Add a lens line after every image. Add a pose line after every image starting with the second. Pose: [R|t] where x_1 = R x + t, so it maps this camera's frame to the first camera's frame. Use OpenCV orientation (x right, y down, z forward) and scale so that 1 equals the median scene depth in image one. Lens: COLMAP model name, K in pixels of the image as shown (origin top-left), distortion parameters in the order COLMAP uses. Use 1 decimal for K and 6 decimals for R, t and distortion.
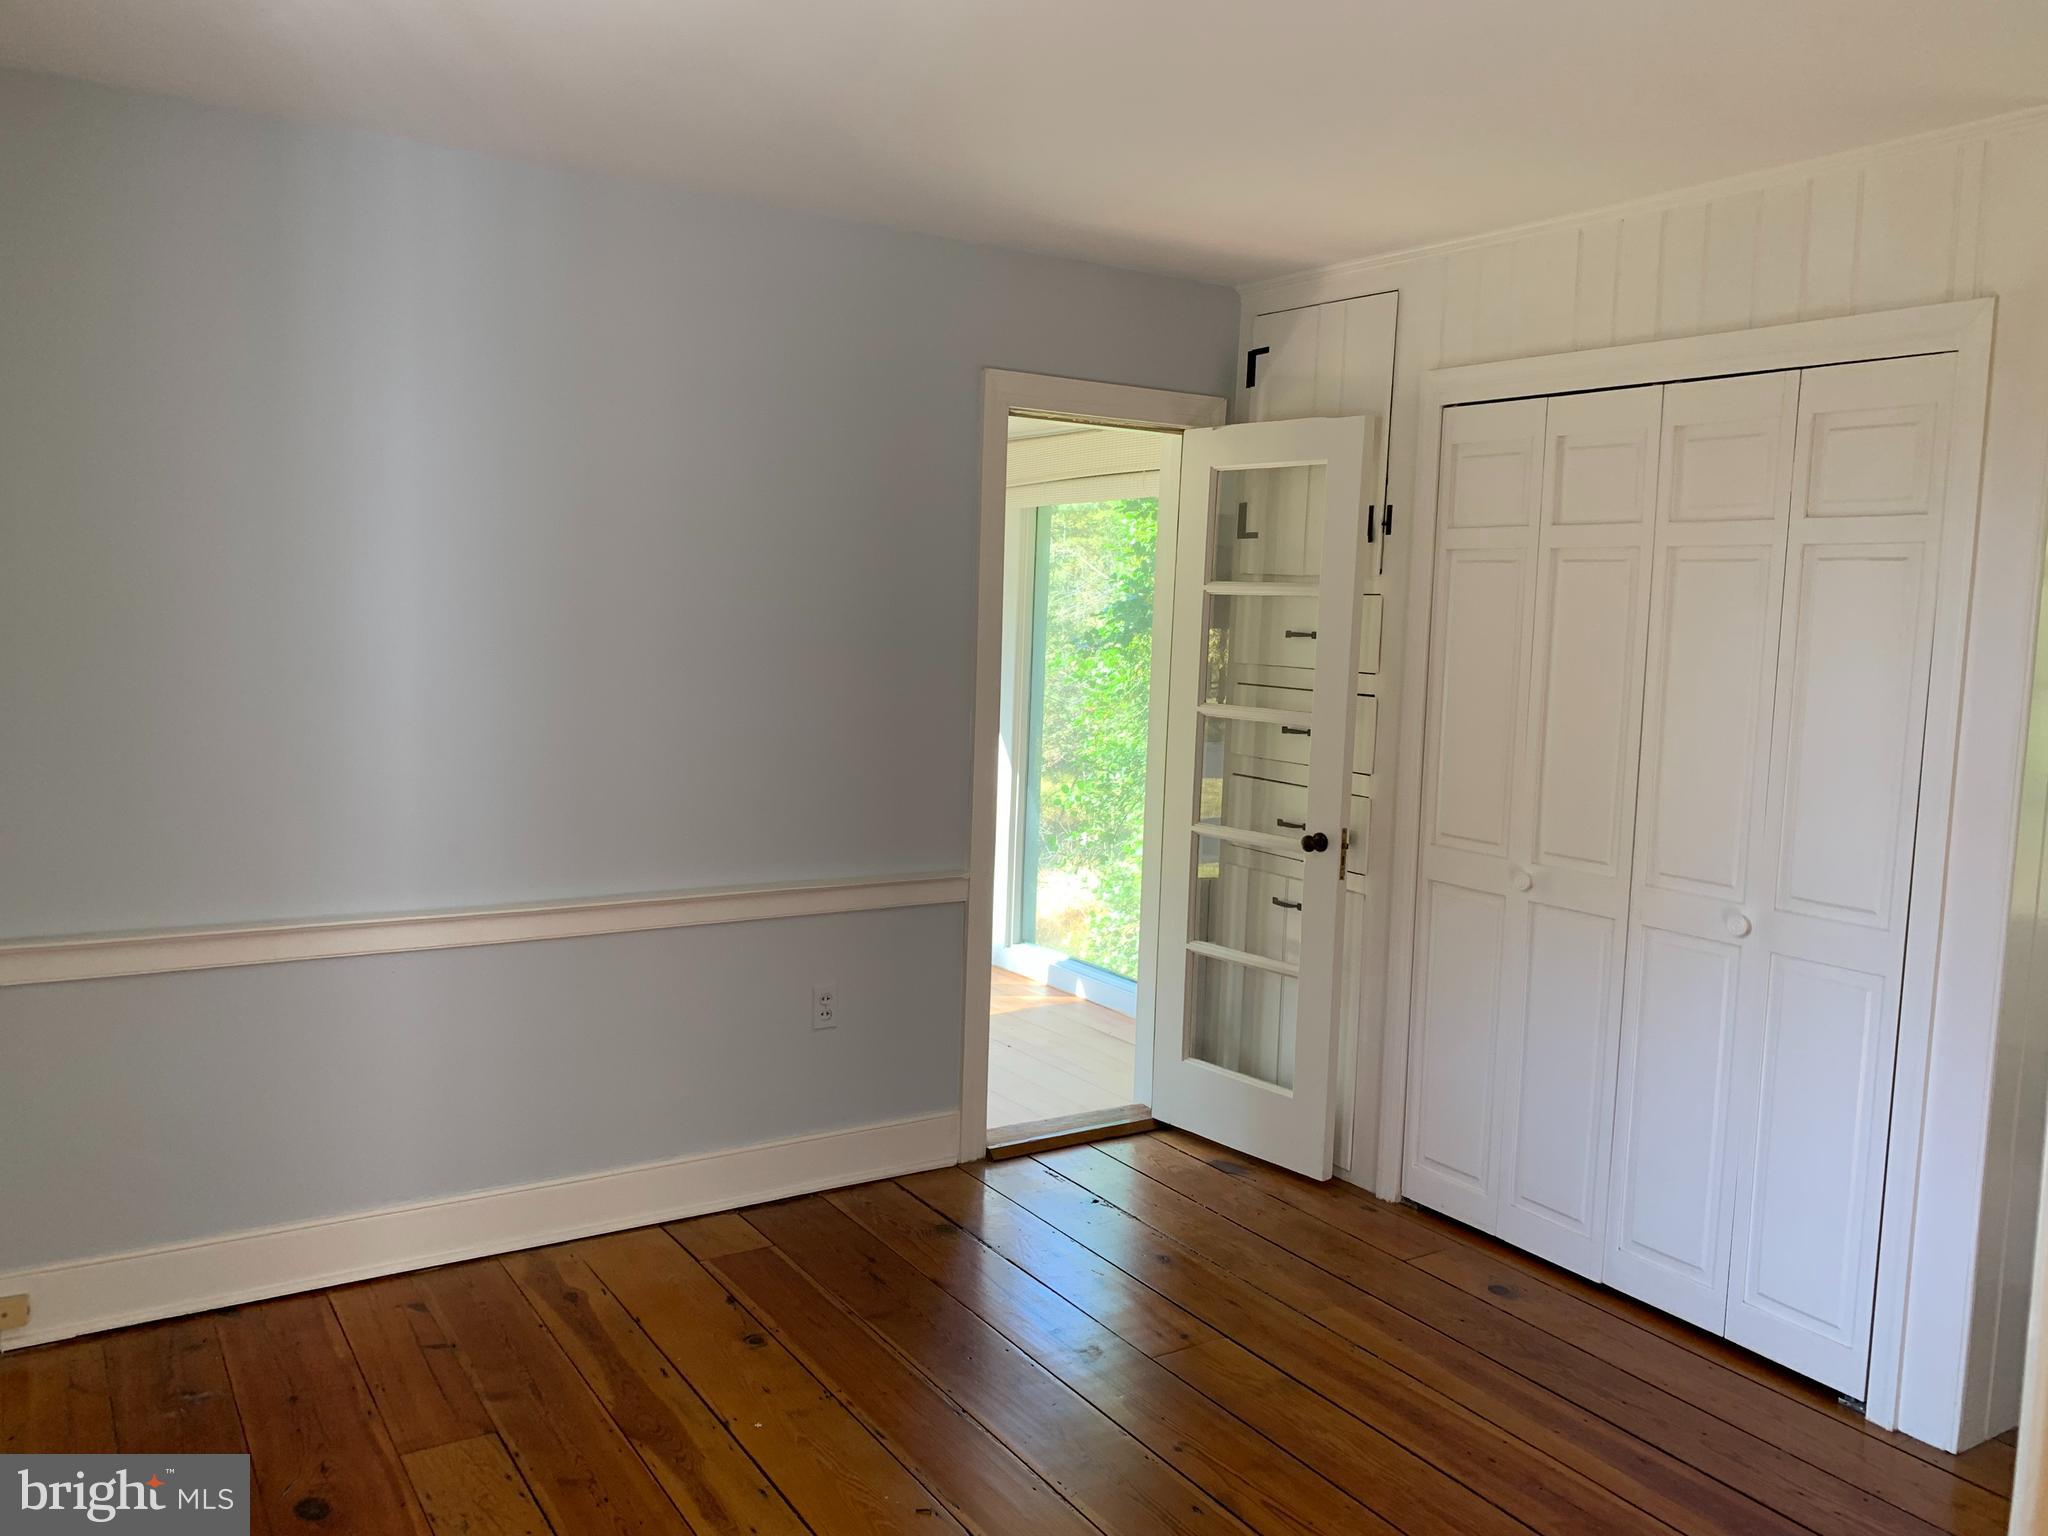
lens RADIAL K [[1563.1, 0, 1018.0], [0, 1563.1, 756.6], [0, 0, 1]] dist [0.007501, -0.009267]
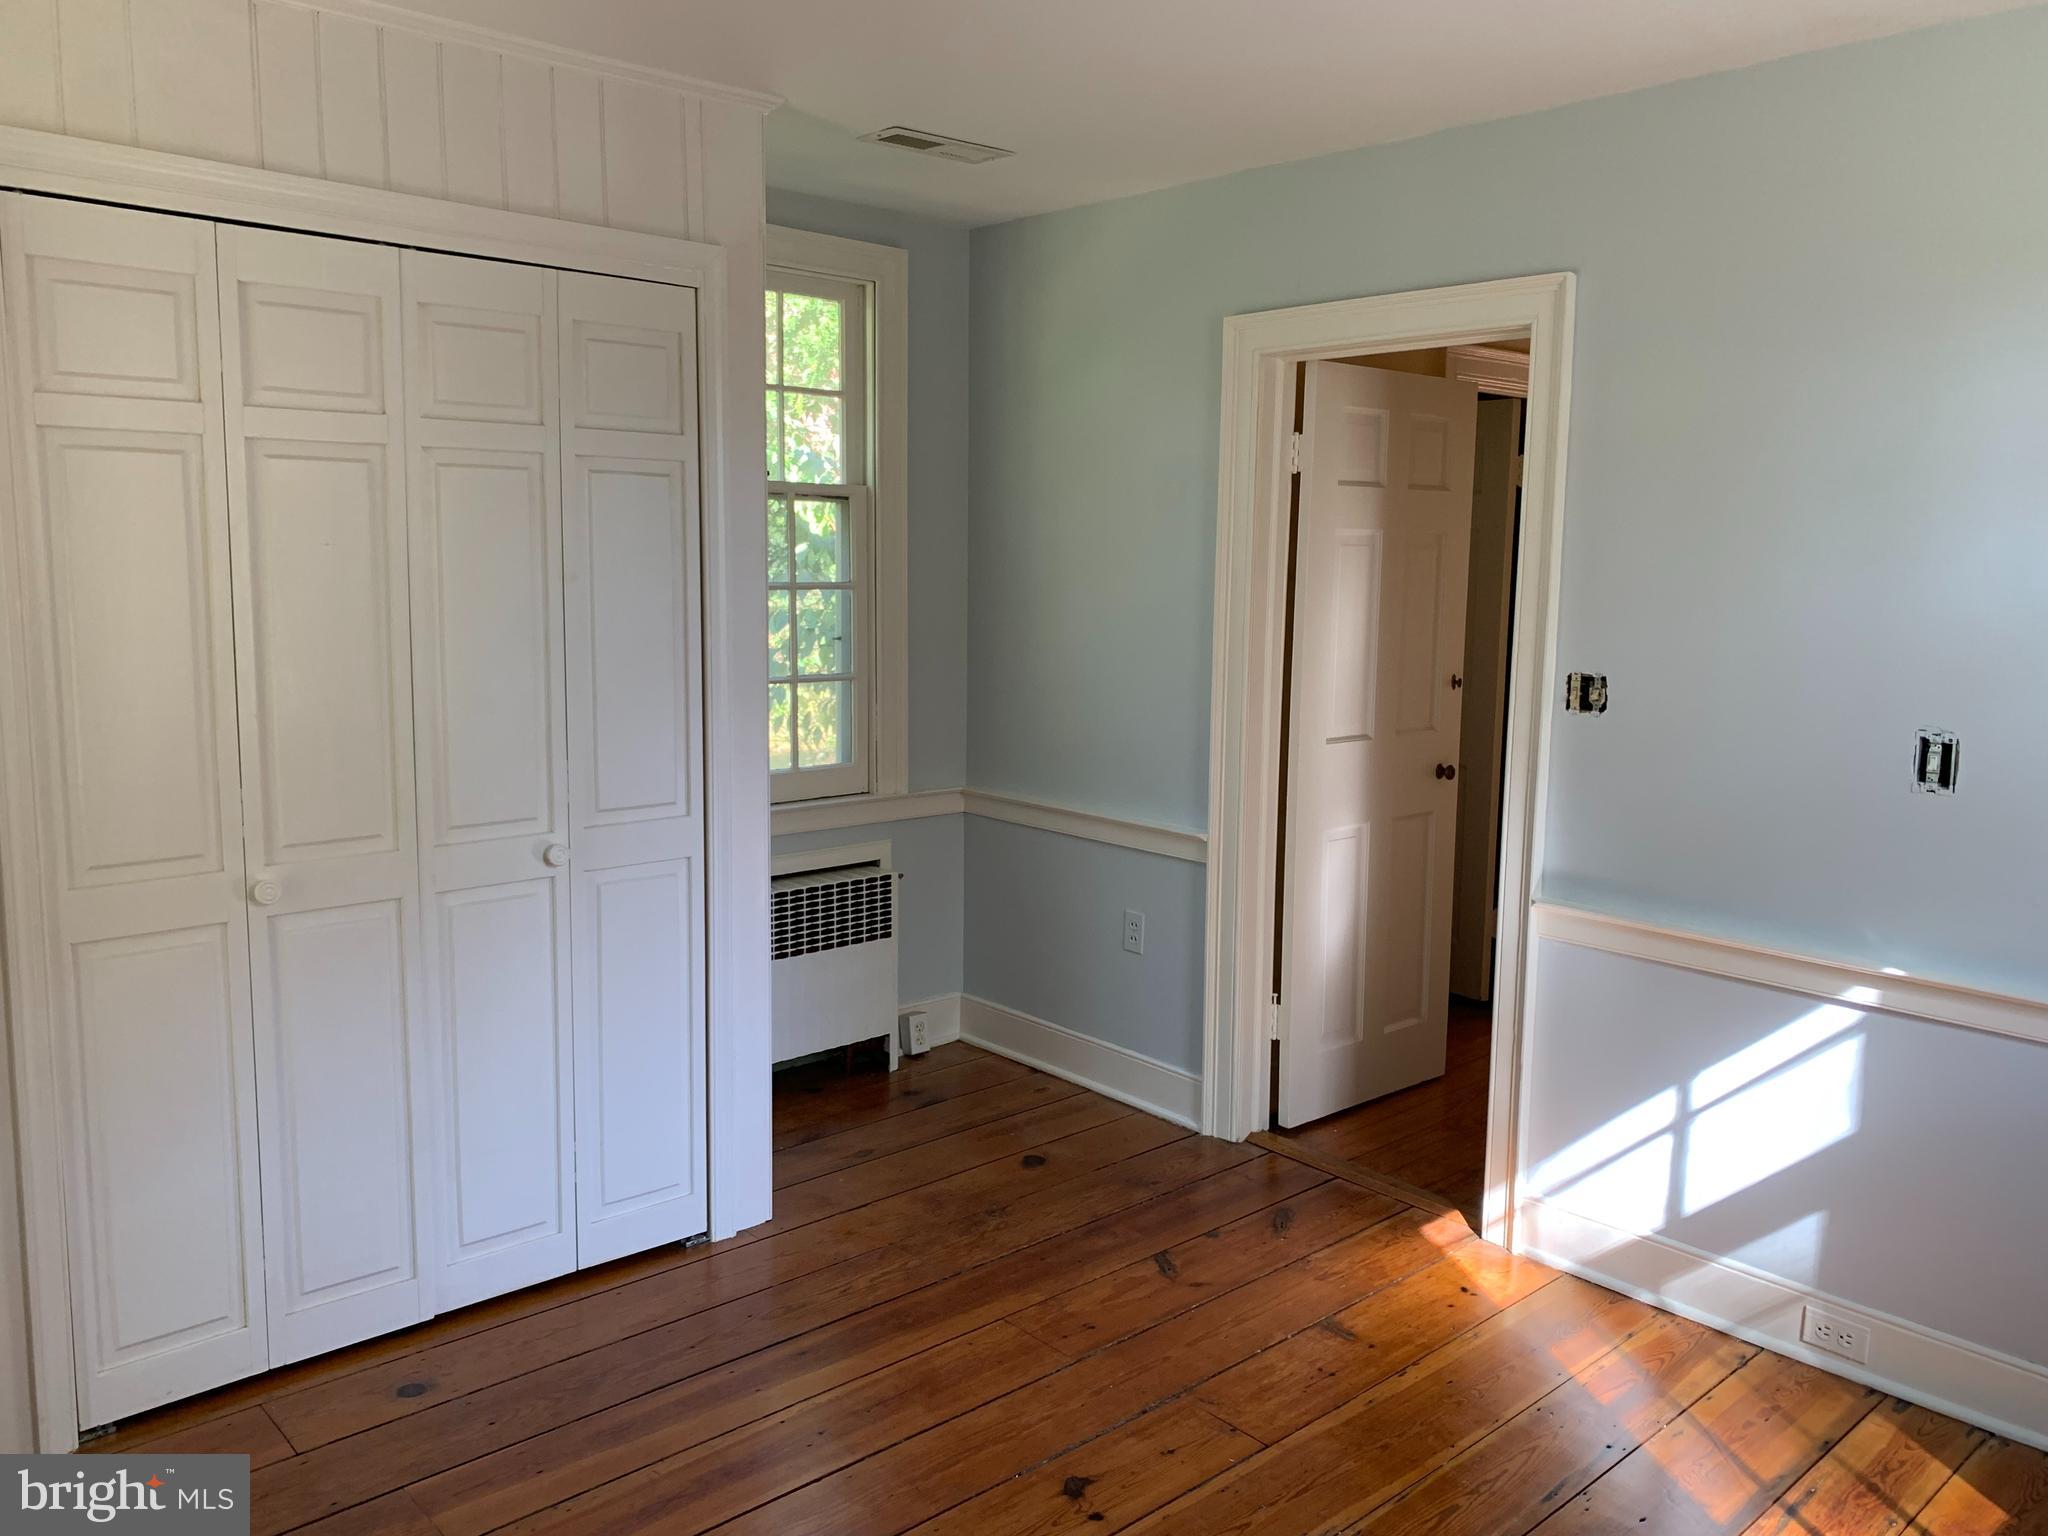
lens RADIAL K [[1553.9, 0, 1026.8], [0, 1553.9, 745.1], [0, 0, 1]] dist [0.010349, -0.003181]
pose [[-0.155306, -0.160408, 0.974756, -0.488484], [0.075909, 0.981873, 0.173674, -0.099007], [-0.984946, 0.100965, -0.140314, 0.825461]]
